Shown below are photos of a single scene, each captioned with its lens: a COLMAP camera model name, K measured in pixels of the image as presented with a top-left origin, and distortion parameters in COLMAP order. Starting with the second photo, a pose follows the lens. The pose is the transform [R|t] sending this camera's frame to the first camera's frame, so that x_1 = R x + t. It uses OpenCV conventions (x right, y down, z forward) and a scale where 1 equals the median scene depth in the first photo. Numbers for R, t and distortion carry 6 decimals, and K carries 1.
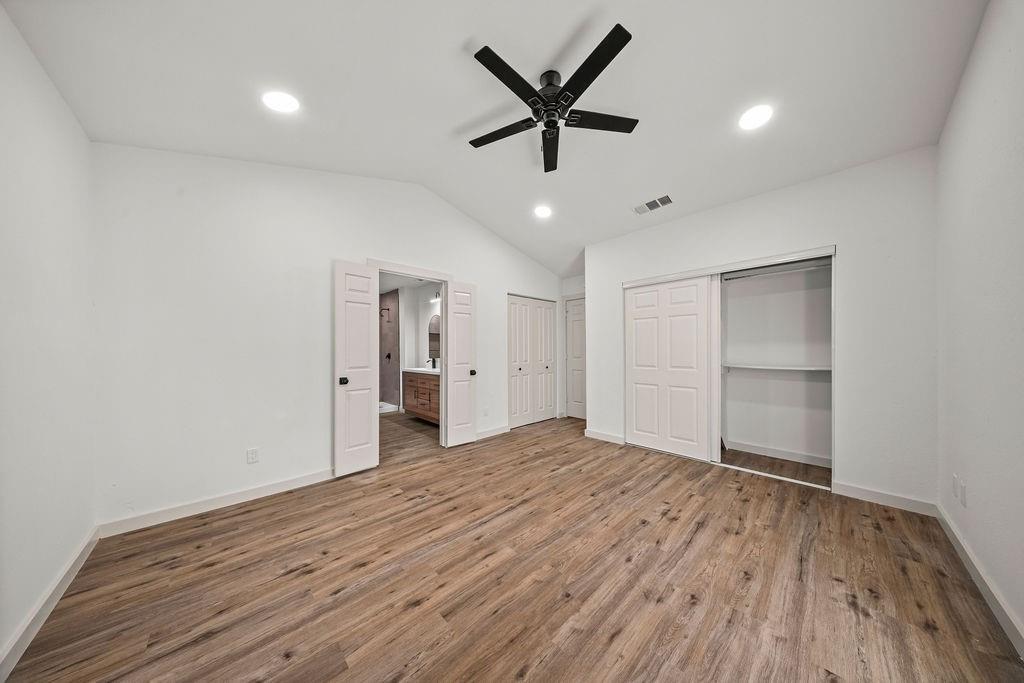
lens RADIAL K [[301.2, 0, 509.5], [0, 301.2, 347.4], [0, 0, 1]] dist [-0.009592, -0.000152]
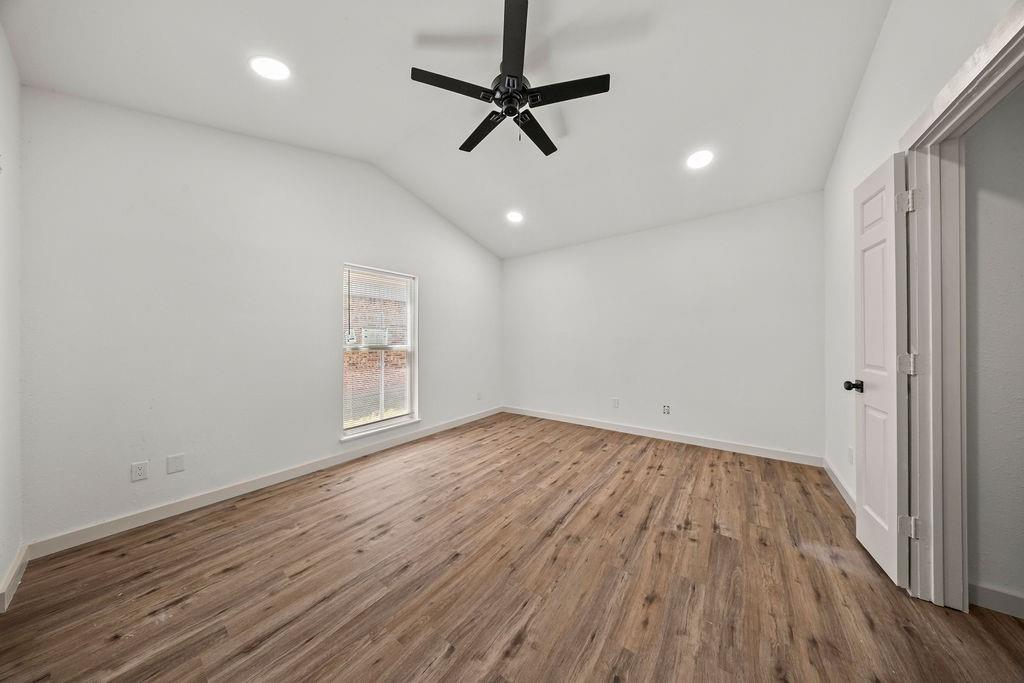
lens RADIAL K [[301.2, 0, 511.7], [0, 301.2, 340.0], [0, 0, 1]] dist [-0.009592, -0.000152]
pose [[-0.983667, 0.015811, -0.179301, 0.307965], [0.017256, 0.999830, -0.006502, 0.016082], [0.179168, -0.009490, -0.983773, 1.948805]]
